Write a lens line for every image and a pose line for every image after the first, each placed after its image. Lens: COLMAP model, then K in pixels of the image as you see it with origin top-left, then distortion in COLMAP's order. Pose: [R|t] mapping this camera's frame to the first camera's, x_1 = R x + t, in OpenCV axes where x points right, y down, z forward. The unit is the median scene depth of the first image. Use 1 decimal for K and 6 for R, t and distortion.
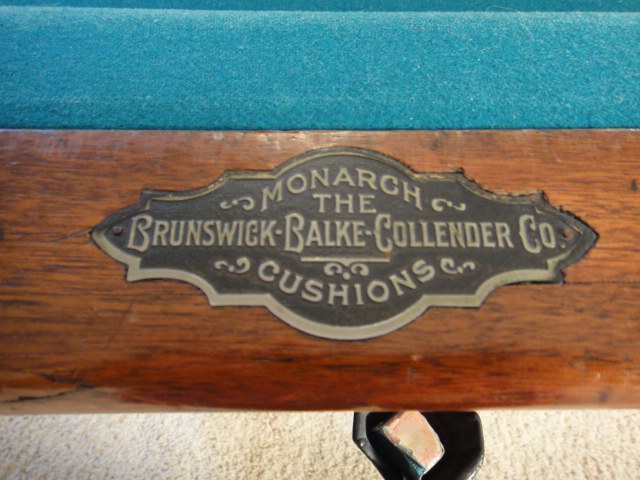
lens RADIAL K [[453.0, 0, 319.9], [0, 453.0, 240.6], [0, 0, 1]] dist [0.003150, -0.002211]
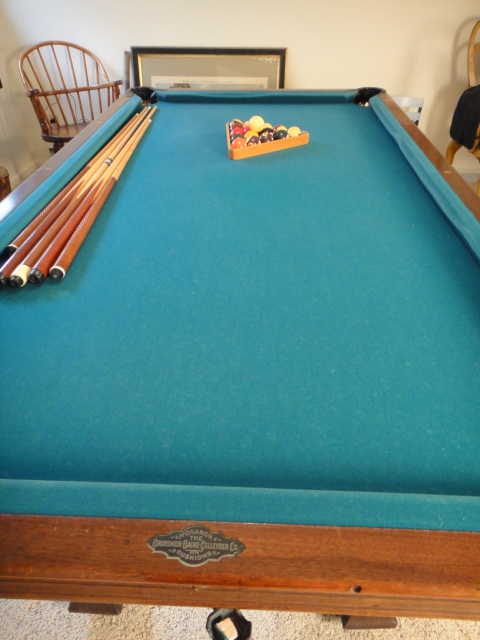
lens RADIAL K [[453.0, 0, 242.0], [0, 453.0, 318.9], [0, 0, 1]] dist [0.003150, -0.002211]
pose [[0.998168, 0.015811, -0.058407, 0.832471], [-0.041803, 0.878069, -0.476704, 0.158326], [0.043748, 0.478272, 0.877121, -4.605669]]
